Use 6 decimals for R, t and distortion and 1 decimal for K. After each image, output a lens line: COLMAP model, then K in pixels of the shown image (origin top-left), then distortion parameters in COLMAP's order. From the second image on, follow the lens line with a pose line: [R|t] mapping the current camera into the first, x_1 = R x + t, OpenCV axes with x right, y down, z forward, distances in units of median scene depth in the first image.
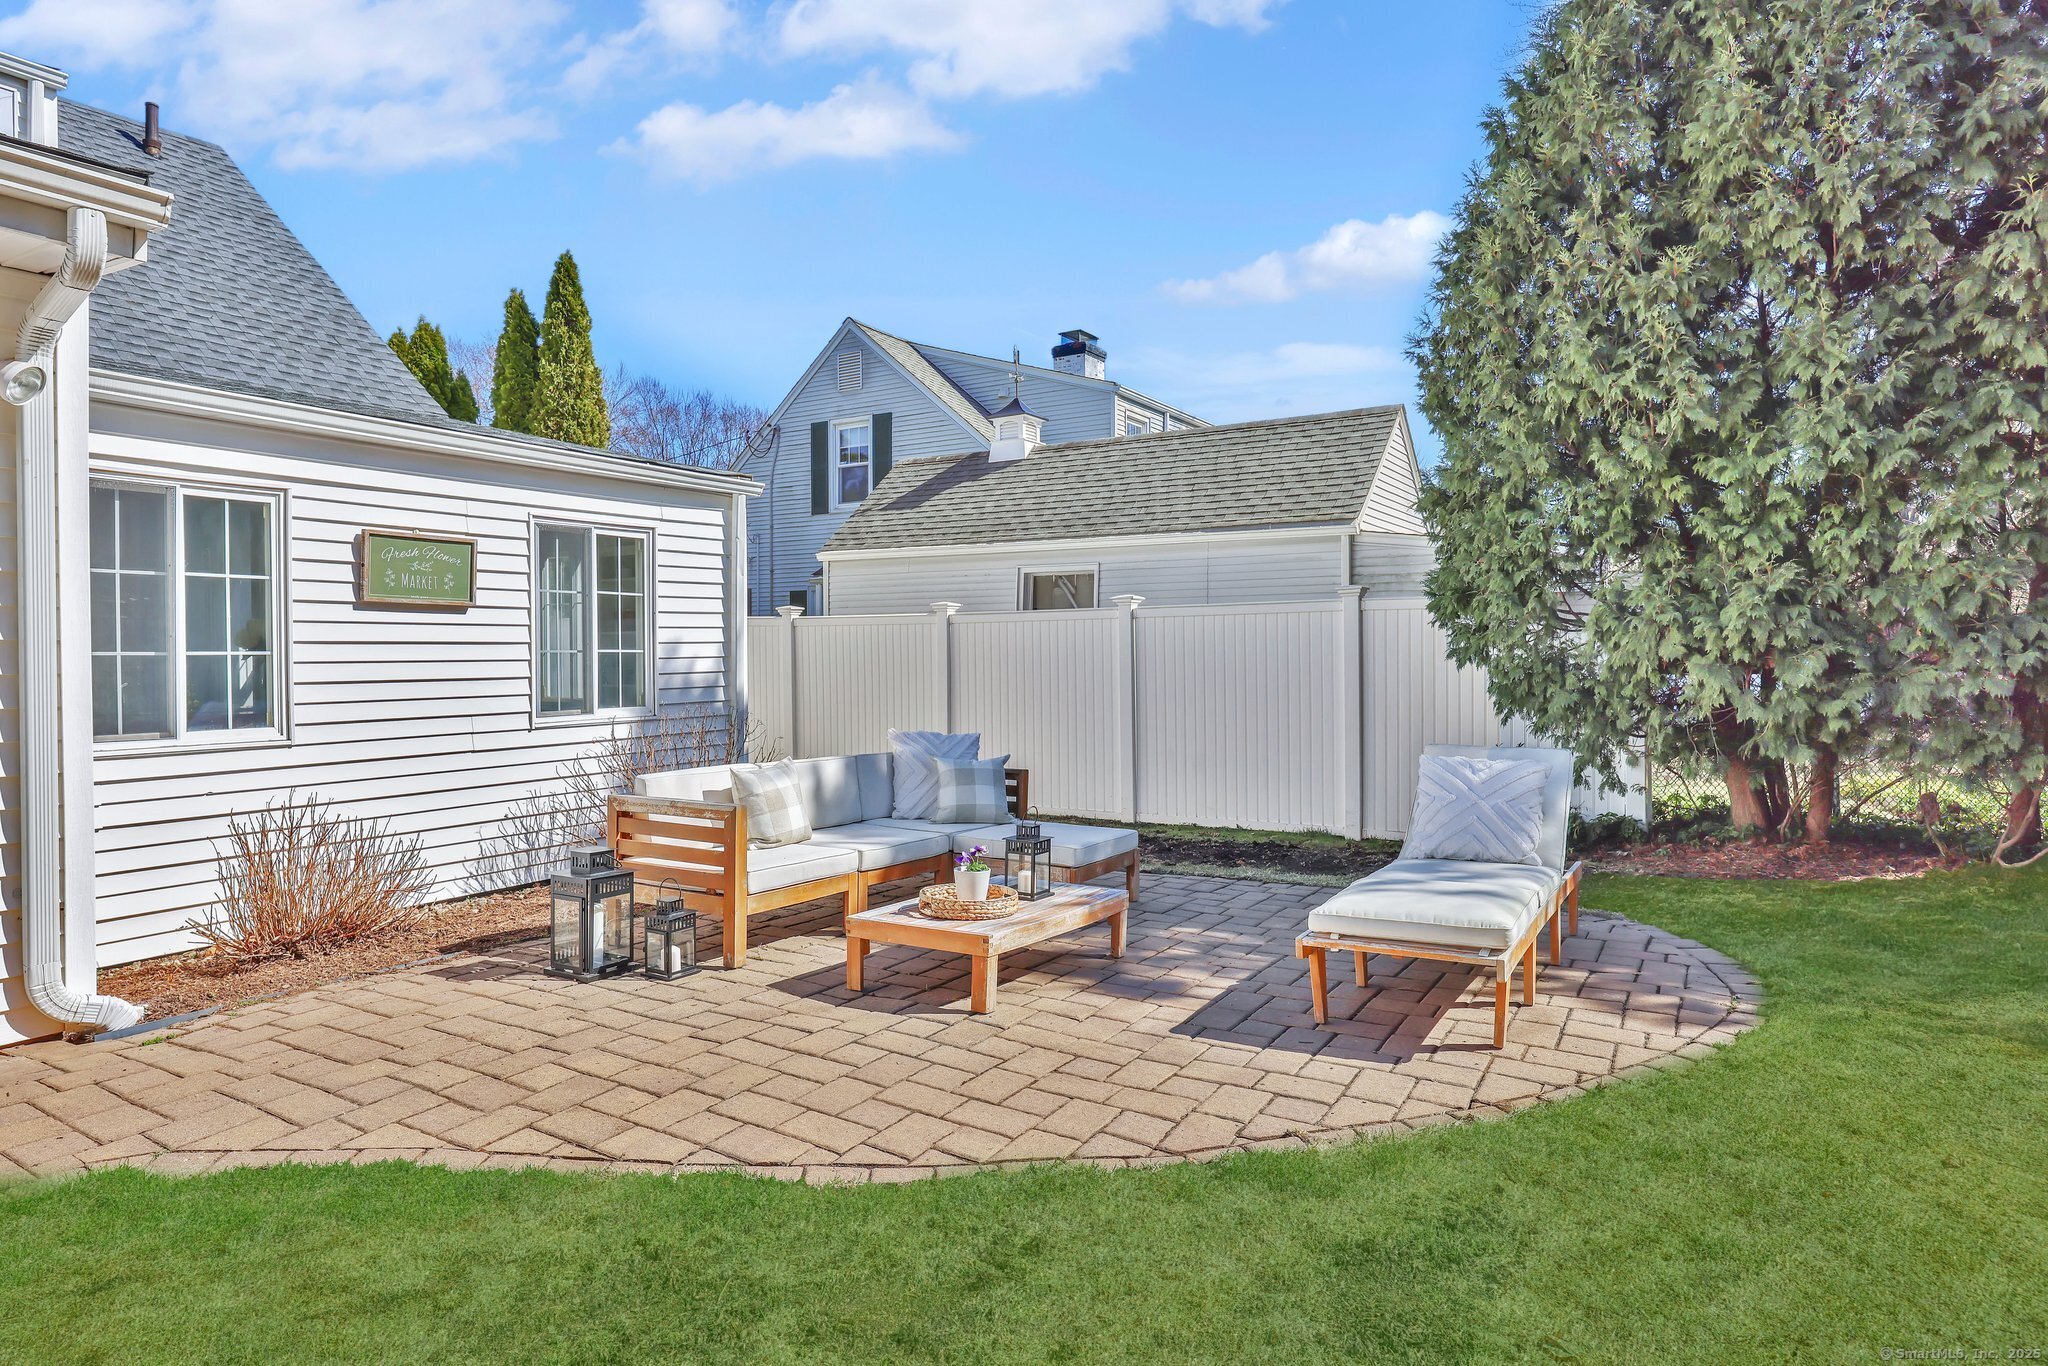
lens RADIAL K [[1173.8, 0, 1017.7], [0, 1173.8, 677.1], [0, 0, 1]] dist [0.001038, -0.002784]
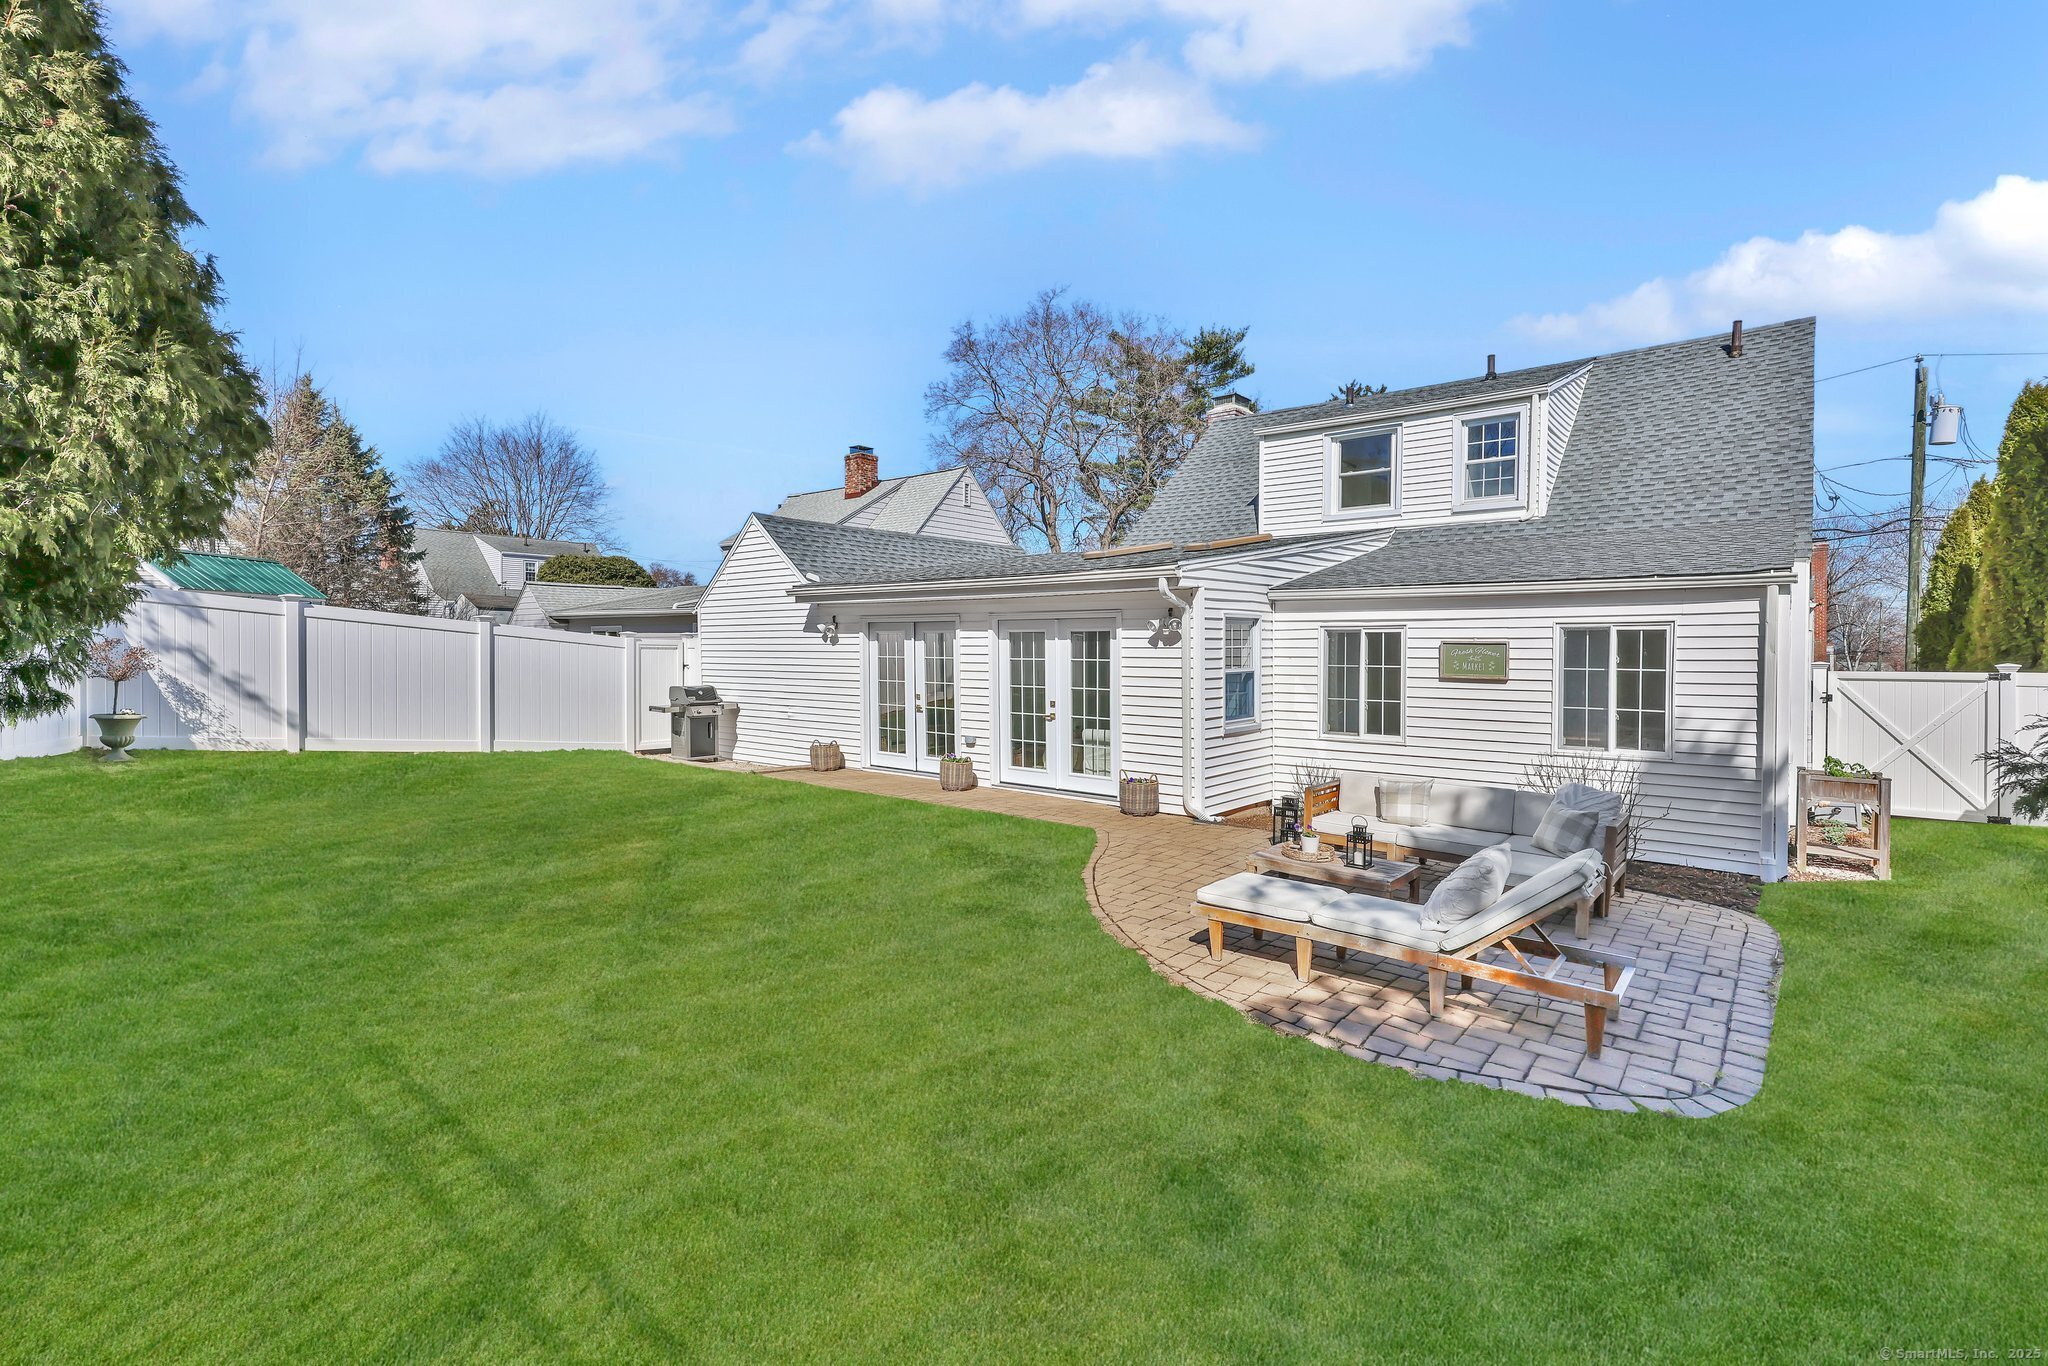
lens RADIAL K [[923.2, 0, 1010.3], [0, 923.2, 674.3], [0, 0, 1]] dist [0.000153, 0.000082]
pose [[-0.146156, 0.028392, -0.988854, 1.131743], [-0.028802, 0.999042, 0.032942, -0.104088], [0.988842, 0.033295, -0.145198, 0.527536]]
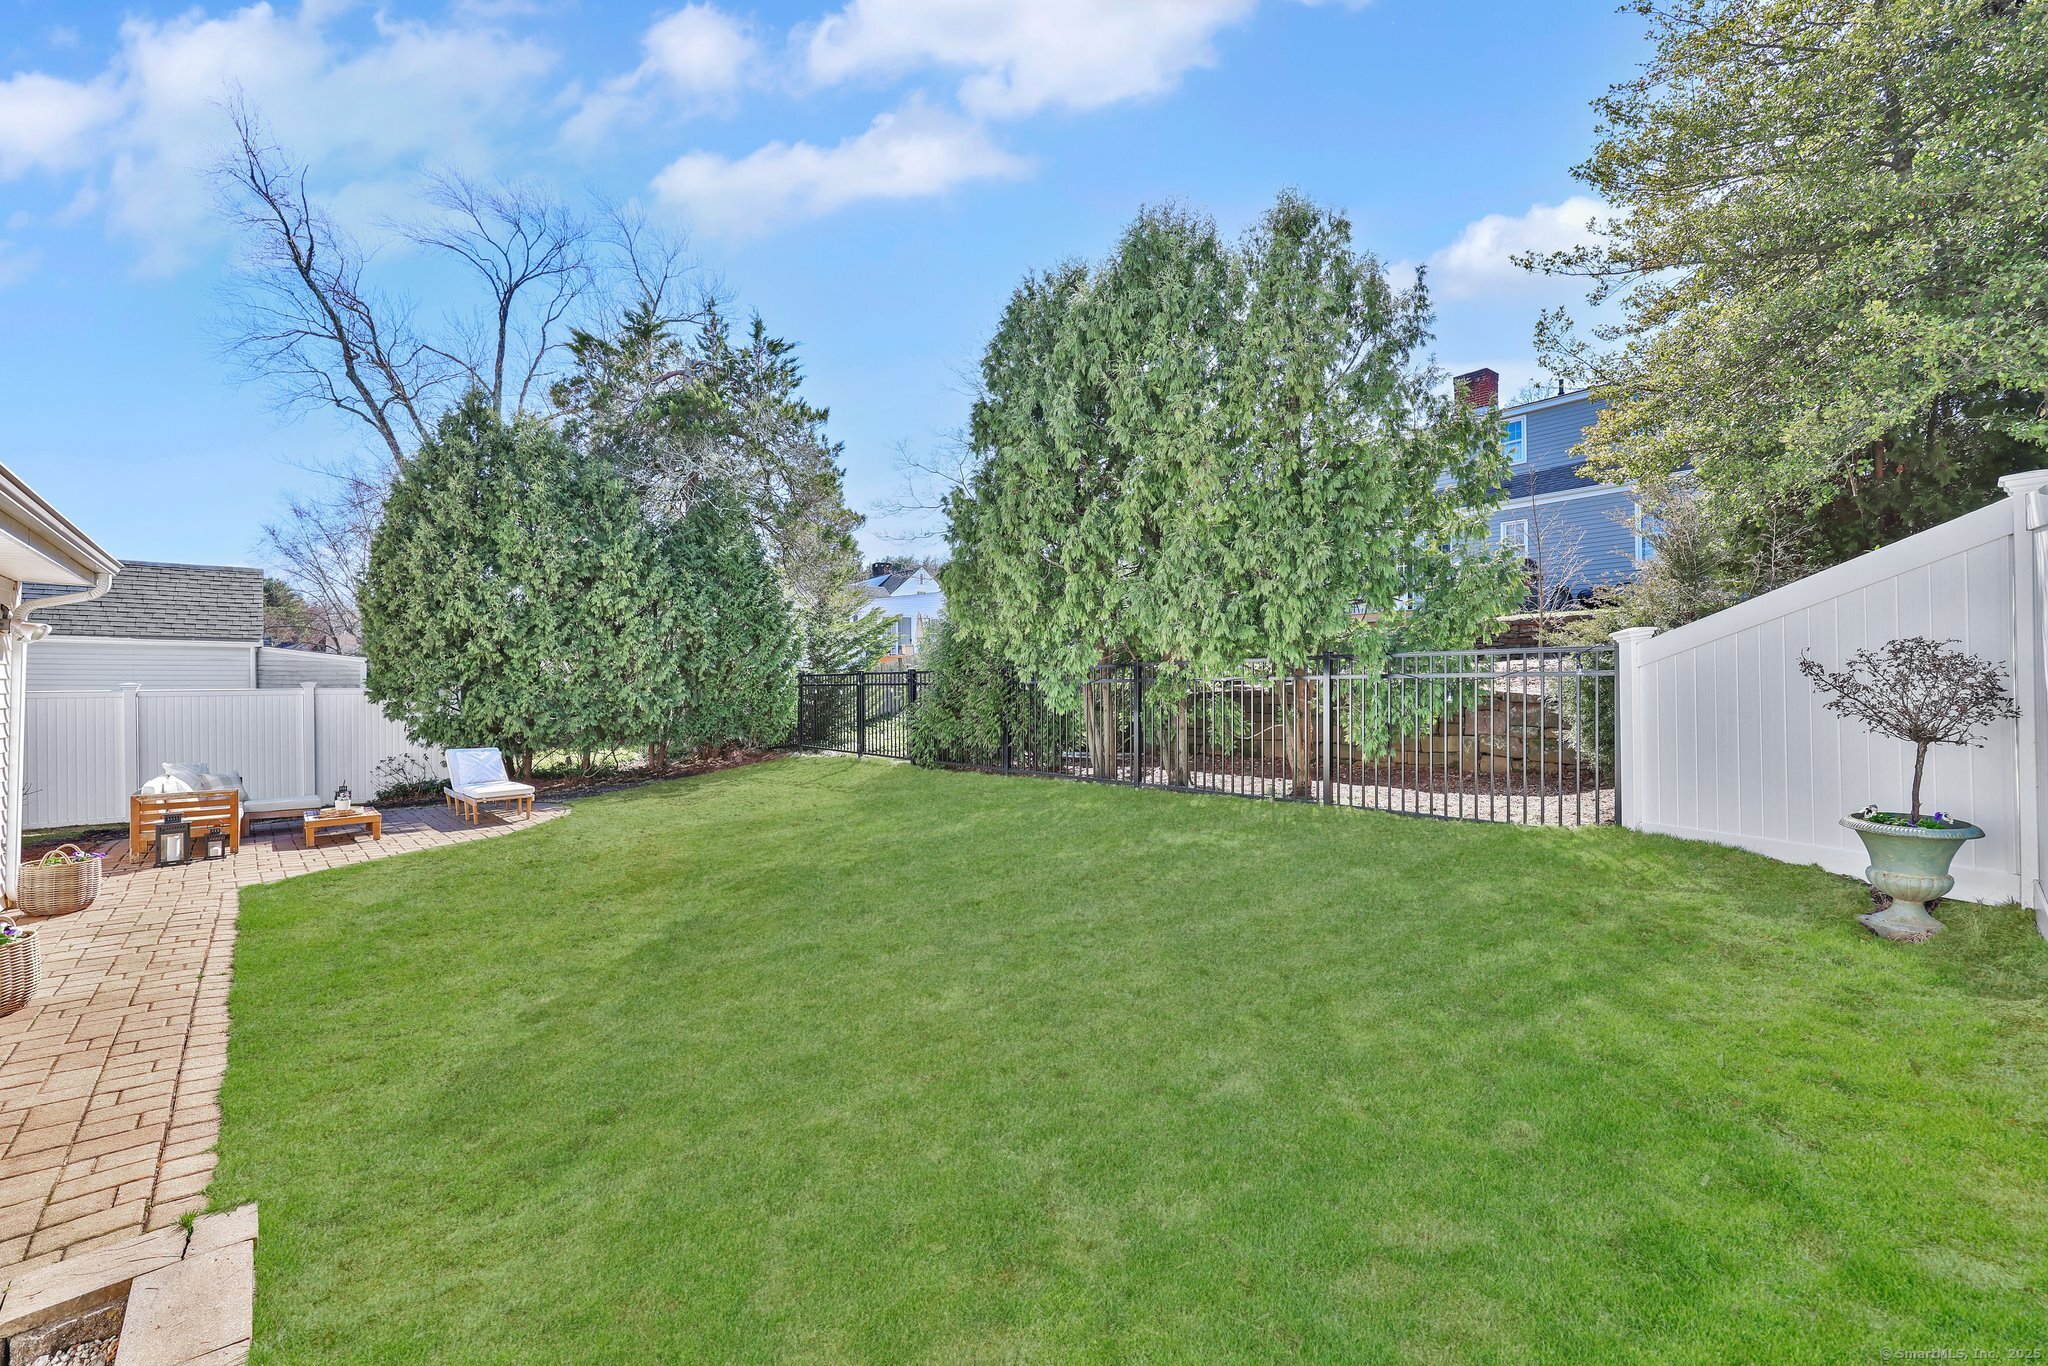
lens RADIAL K [[826.3, 0, 1024.0], [0, 826.3, 683.0], [0, 0, 1]] dist [-0.000455, -0.000044]
pose [[0.268542, 0.020994, 0.963039, -1.191519], [0.019326, 0.999444, -0.027176, -0.019683], [-0.963074, 0.025909, 0.267987, -0.900005]]
